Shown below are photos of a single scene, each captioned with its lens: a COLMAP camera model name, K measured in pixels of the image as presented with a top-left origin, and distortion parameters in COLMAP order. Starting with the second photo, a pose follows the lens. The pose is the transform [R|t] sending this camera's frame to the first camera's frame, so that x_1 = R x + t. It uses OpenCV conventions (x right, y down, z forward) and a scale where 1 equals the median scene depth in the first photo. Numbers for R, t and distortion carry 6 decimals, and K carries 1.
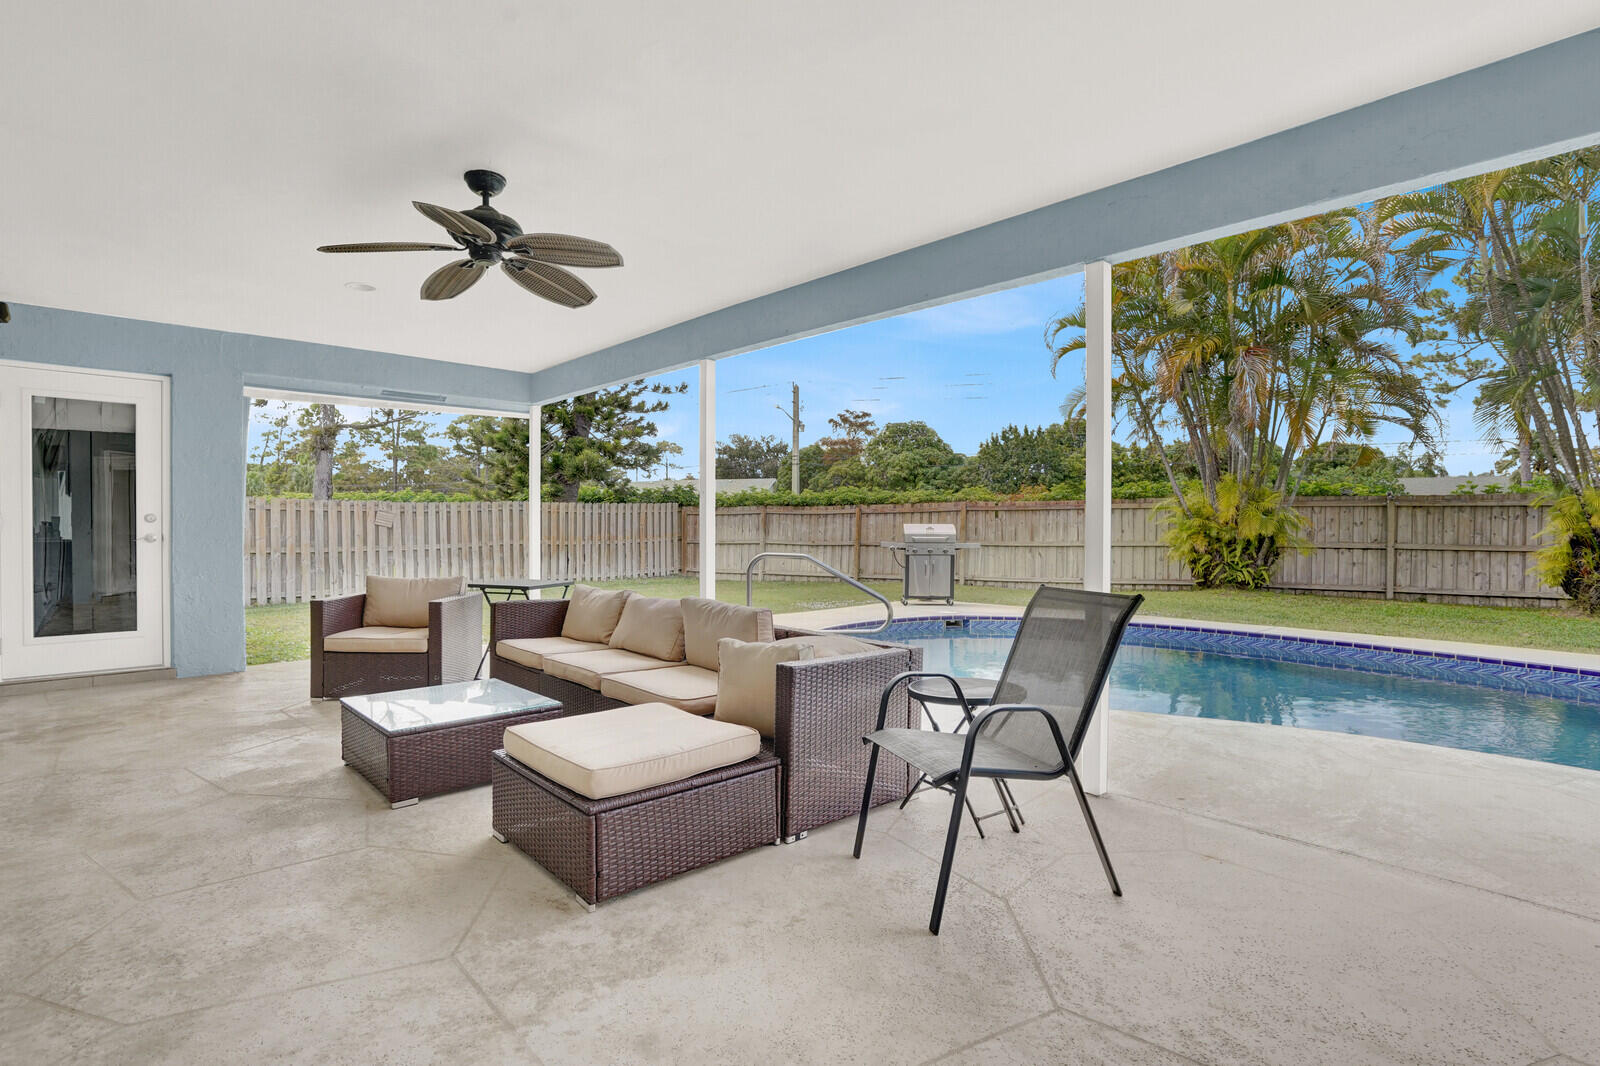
lens RADIAL K [[759.9, 0, 794.5], [0, 759.9, 530.8], [0, 0, 1]] dist [-0.059898, 0.025370]
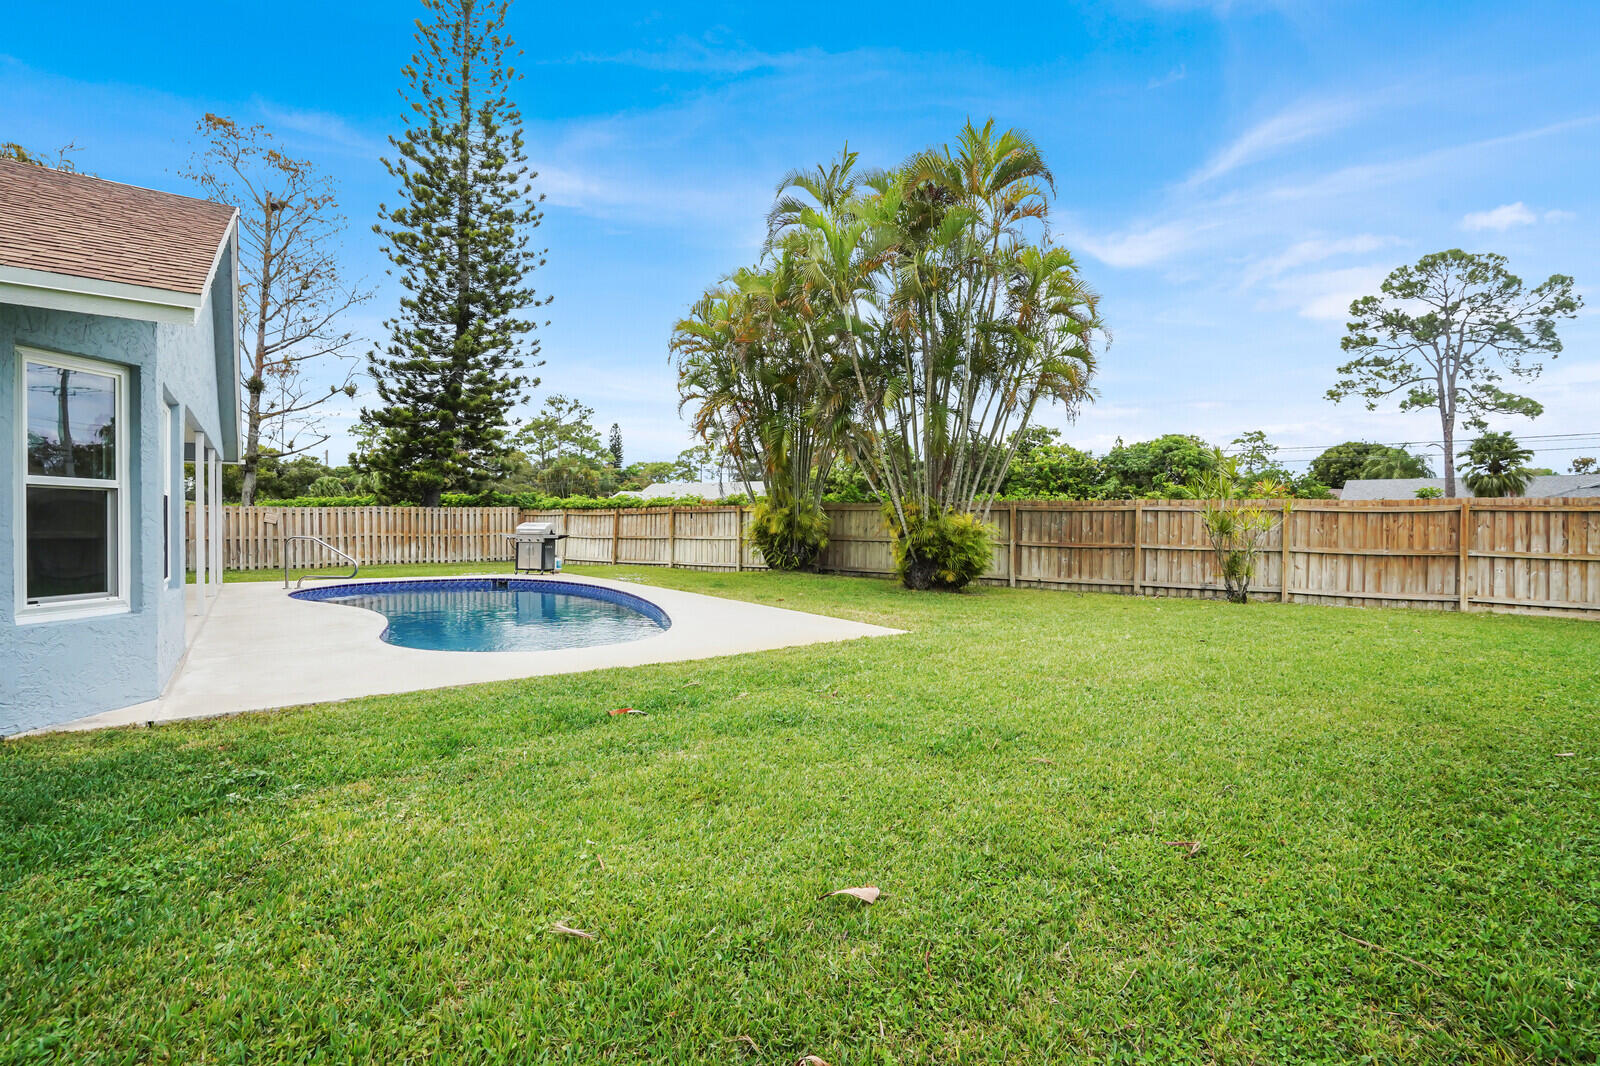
lens RADIAL K [[748.4, 0, 793.5], [0, 748.4, 531.3], [0, 0, 1]] dist [-0.063901, 0.026253]
pose [[0.992111, 0.004735, -0.125276, 0.672103], [-0.004479, 0.999987, 0.002322, 0.002512], [0.125285, -0.001742, 0.992119, -0.330663]]
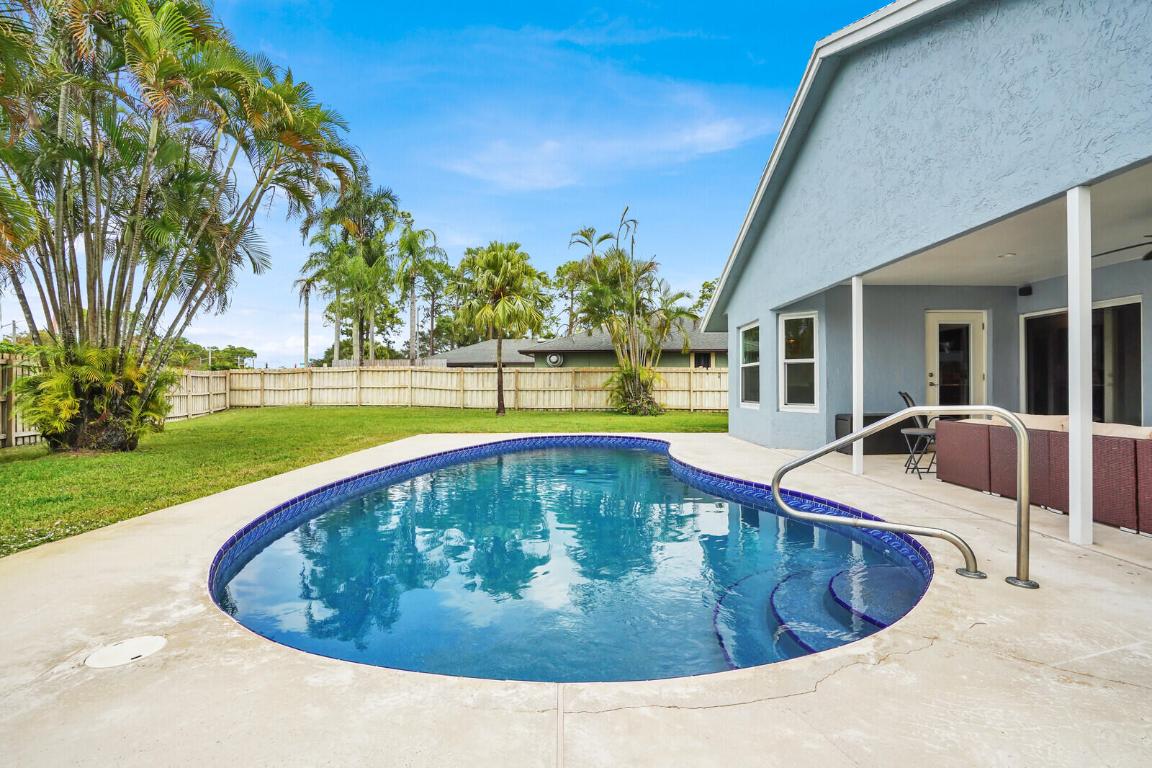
lens RADIAL K [[538.8, 0, 571.3], [0, 538.8, 382.7], [0, 0, 1]] dist [-0.063901, 0.026253]
pose [[-0.717979, 0.003612, 0.696055, -0.042079], [0.006228, 0.999980, 0.001235, 0.003412], [-0.696037, 0.005222, -0.717987, 0.685925]]
